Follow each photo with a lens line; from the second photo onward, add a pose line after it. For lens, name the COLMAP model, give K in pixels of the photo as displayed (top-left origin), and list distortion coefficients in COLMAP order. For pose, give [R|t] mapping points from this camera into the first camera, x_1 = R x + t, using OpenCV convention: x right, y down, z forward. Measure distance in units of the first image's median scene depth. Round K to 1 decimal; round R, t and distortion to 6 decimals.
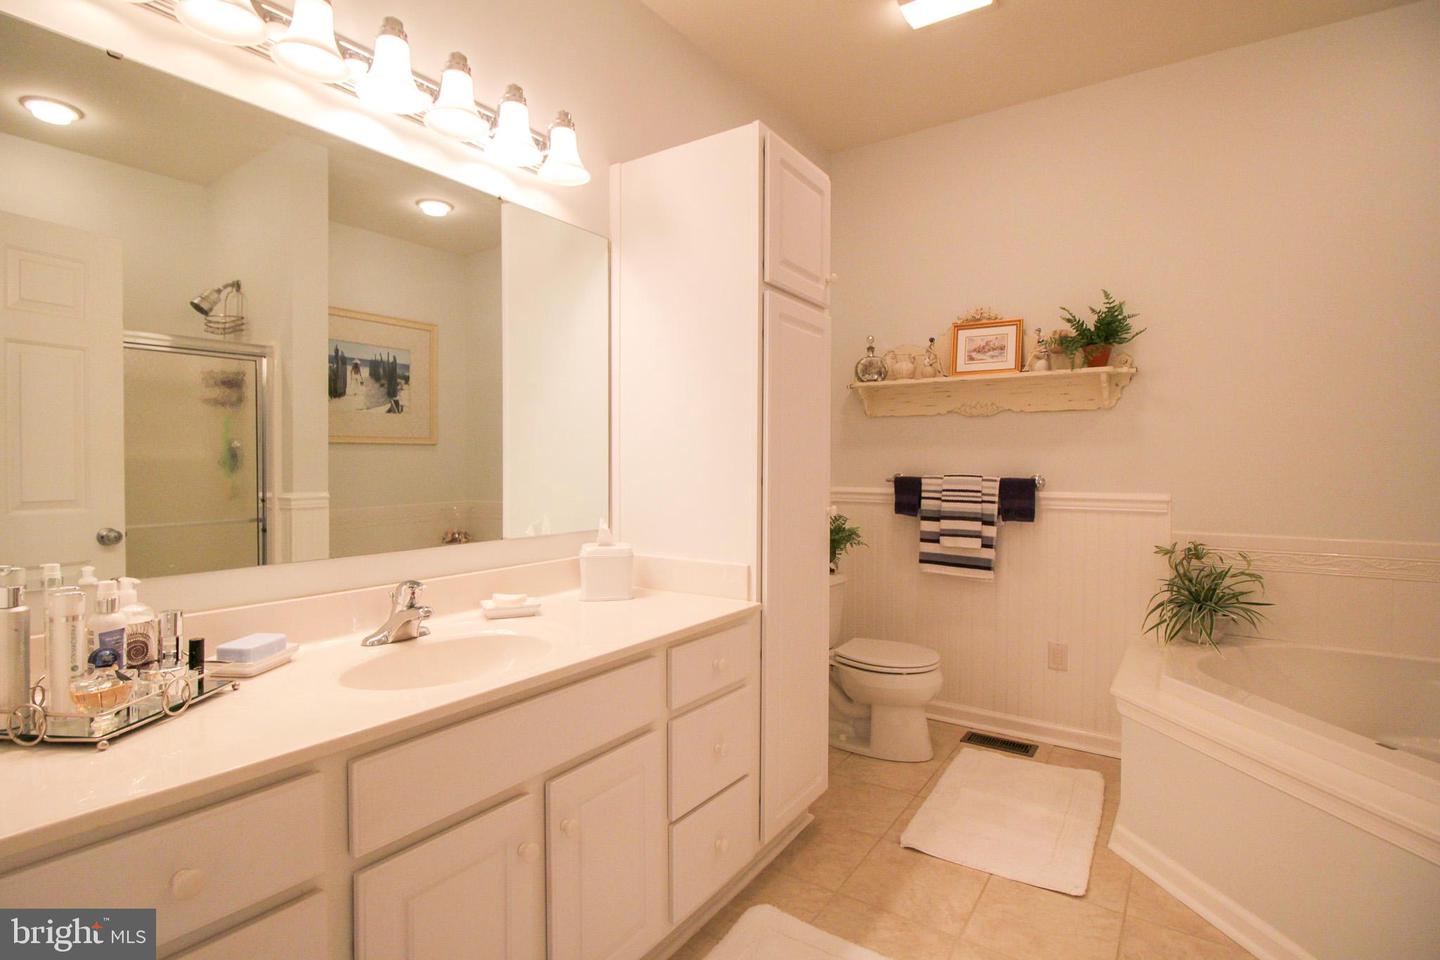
lens RADIAL K [[699.8, 0, 717.6], [0, 699.8, 473.0], [0, 0, 1]] dist [0.003270, -0.014207]
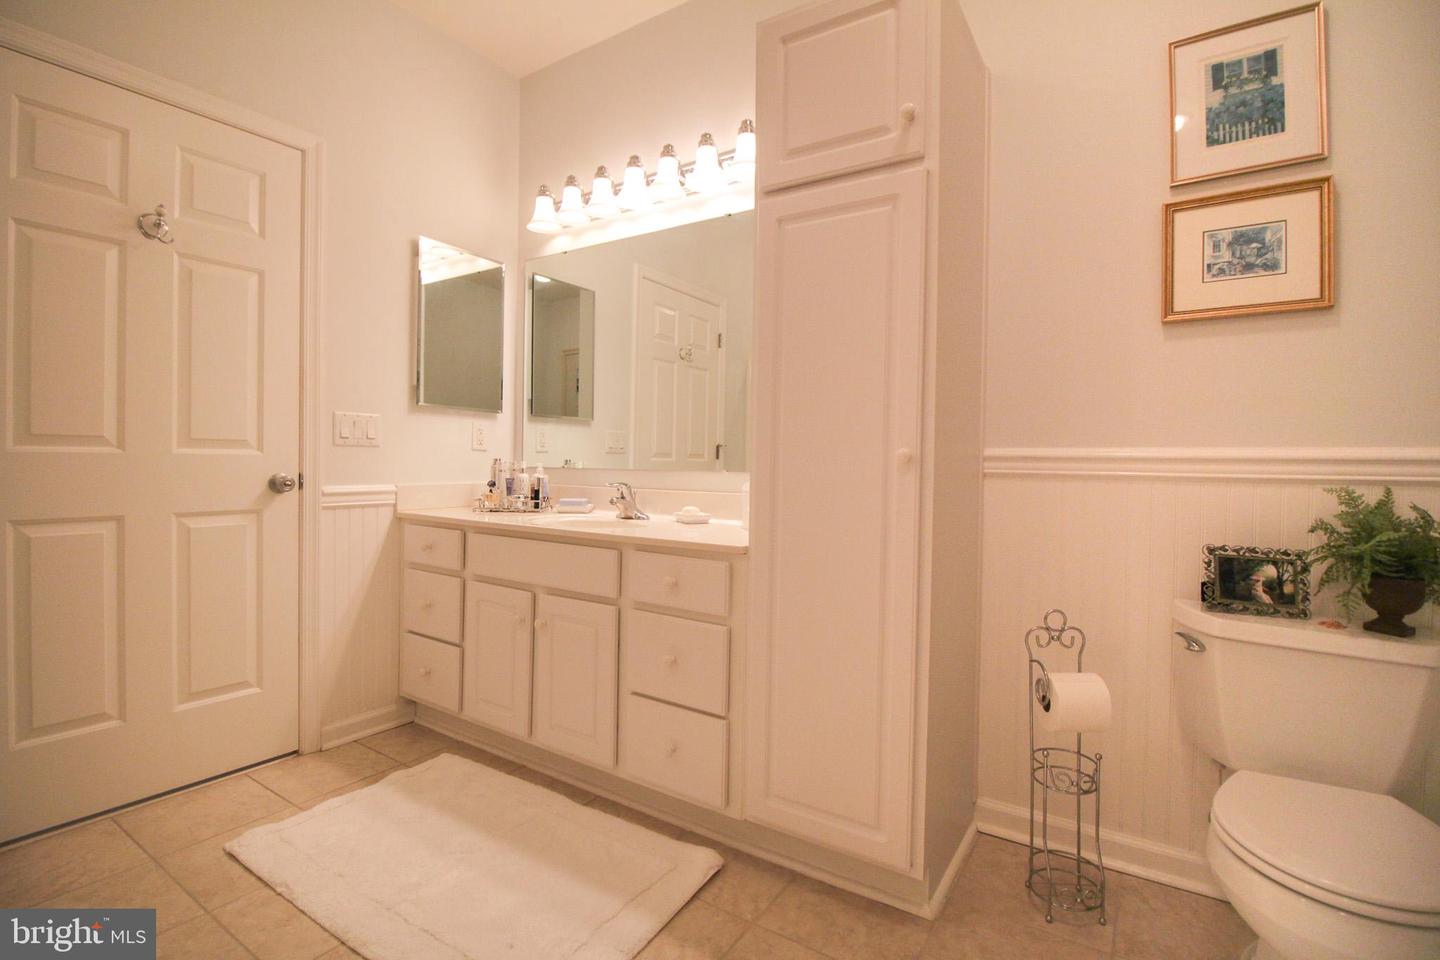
lens RADIAL K [[670.3, 0, 717.1], [0, 670.3, 472.6], [0, 0, 1]] dist [0.001321, -0.014132]
pose [[-0.006806, 0.015114, -0.999863, 0.287004], [-0.029483, 0.999448, 0.015309, 0.022813], [0.999542, 0.029583, -0.006356, 0.293329]]
